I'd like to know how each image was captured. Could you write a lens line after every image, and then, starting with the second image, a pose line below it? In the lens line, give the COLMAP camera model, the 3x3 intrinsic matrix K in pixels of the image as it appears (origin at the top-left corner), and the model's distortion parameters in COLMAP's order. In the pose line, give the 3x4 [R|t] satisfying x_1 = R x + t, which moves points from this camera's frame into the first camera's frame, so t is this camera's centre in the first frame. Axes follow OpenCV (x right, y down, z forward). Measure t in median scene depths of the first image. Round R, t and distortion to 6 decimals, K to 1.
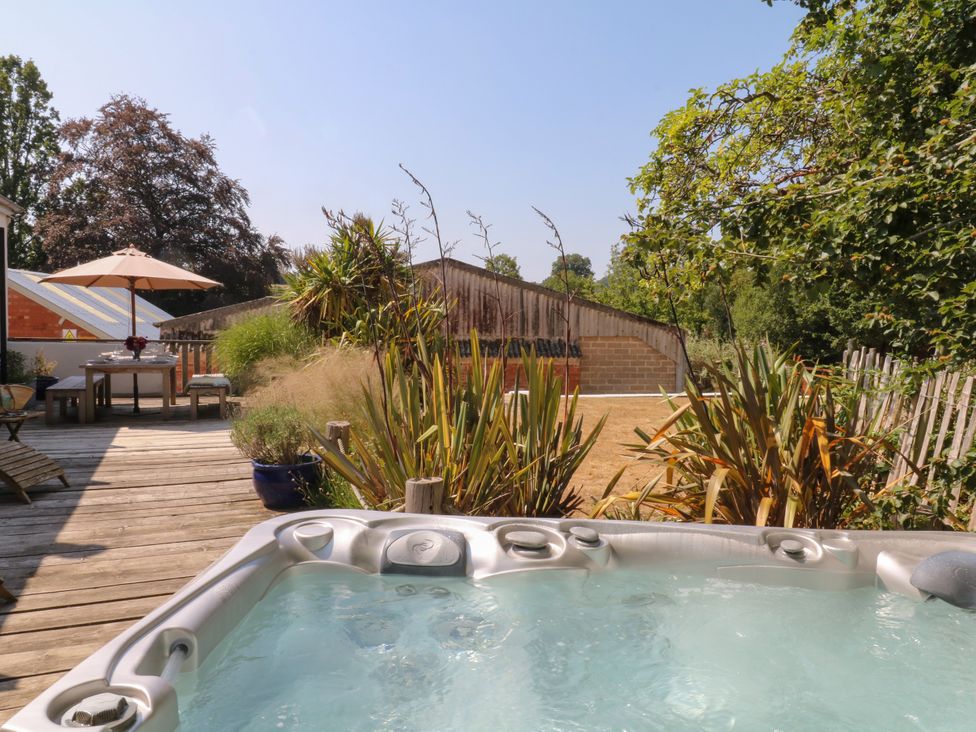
lens RADIAL K [[684.0, 0, 478.2], [0, 684.0, 364.3], [0, 0, 1]] dist [0.013161, -0.027559]
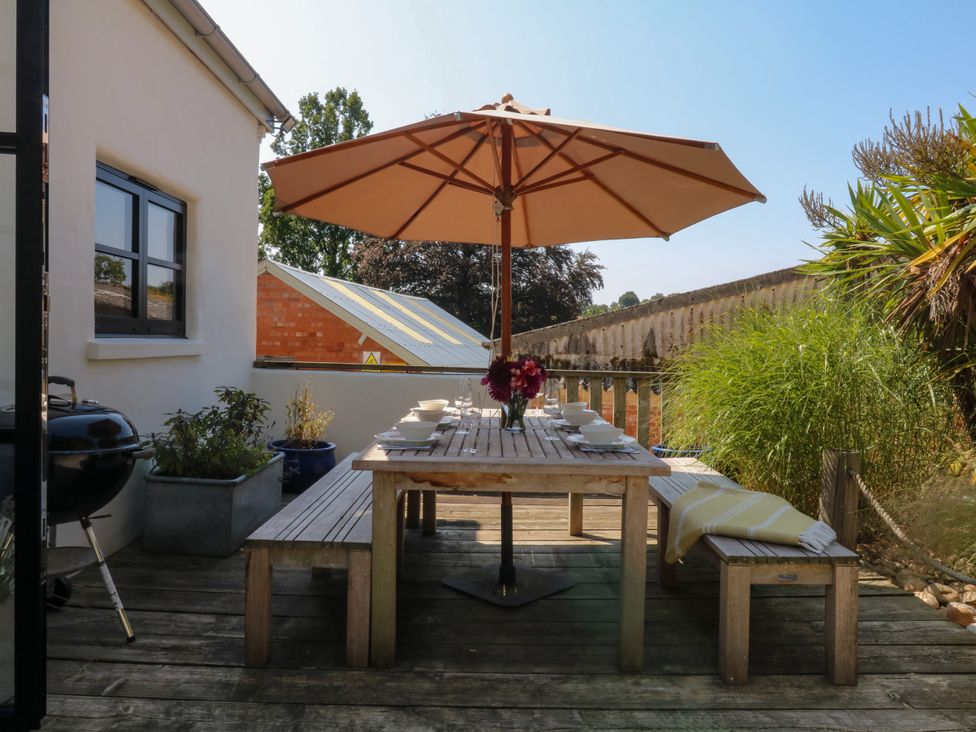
lens RADIAL K [[684.0, 0, 478.2], [0, 684.0, 364.3], [0, 0, 1]] dist [0.013161, -0.027559]
pose [[0.920642, 0.008857, -0.390308, -0.196297], [-0.026071, 0.998906, -0.038829, -0.012236], [0.389537, 0.045923, 0.919865, 0.349940]]
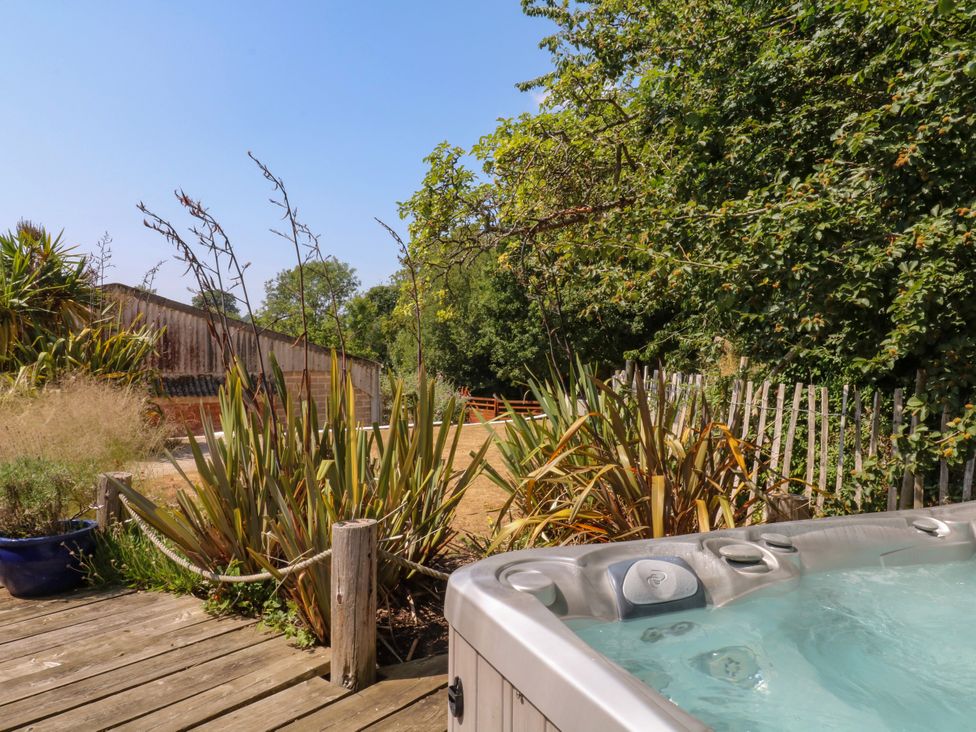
lens RADIAL K [[684.0, 0, 478.2], [0, 684.0, 364.3], [0, 0, 1]] dist [0.013161, -0.027559]
pose [[0.881113, -0.014228, 0.472692, -0.052171], [0.040433, 0.998154, -0.045324, 0.003664], [-0.471175, 0.059047, 0.880061, 0.031239]]
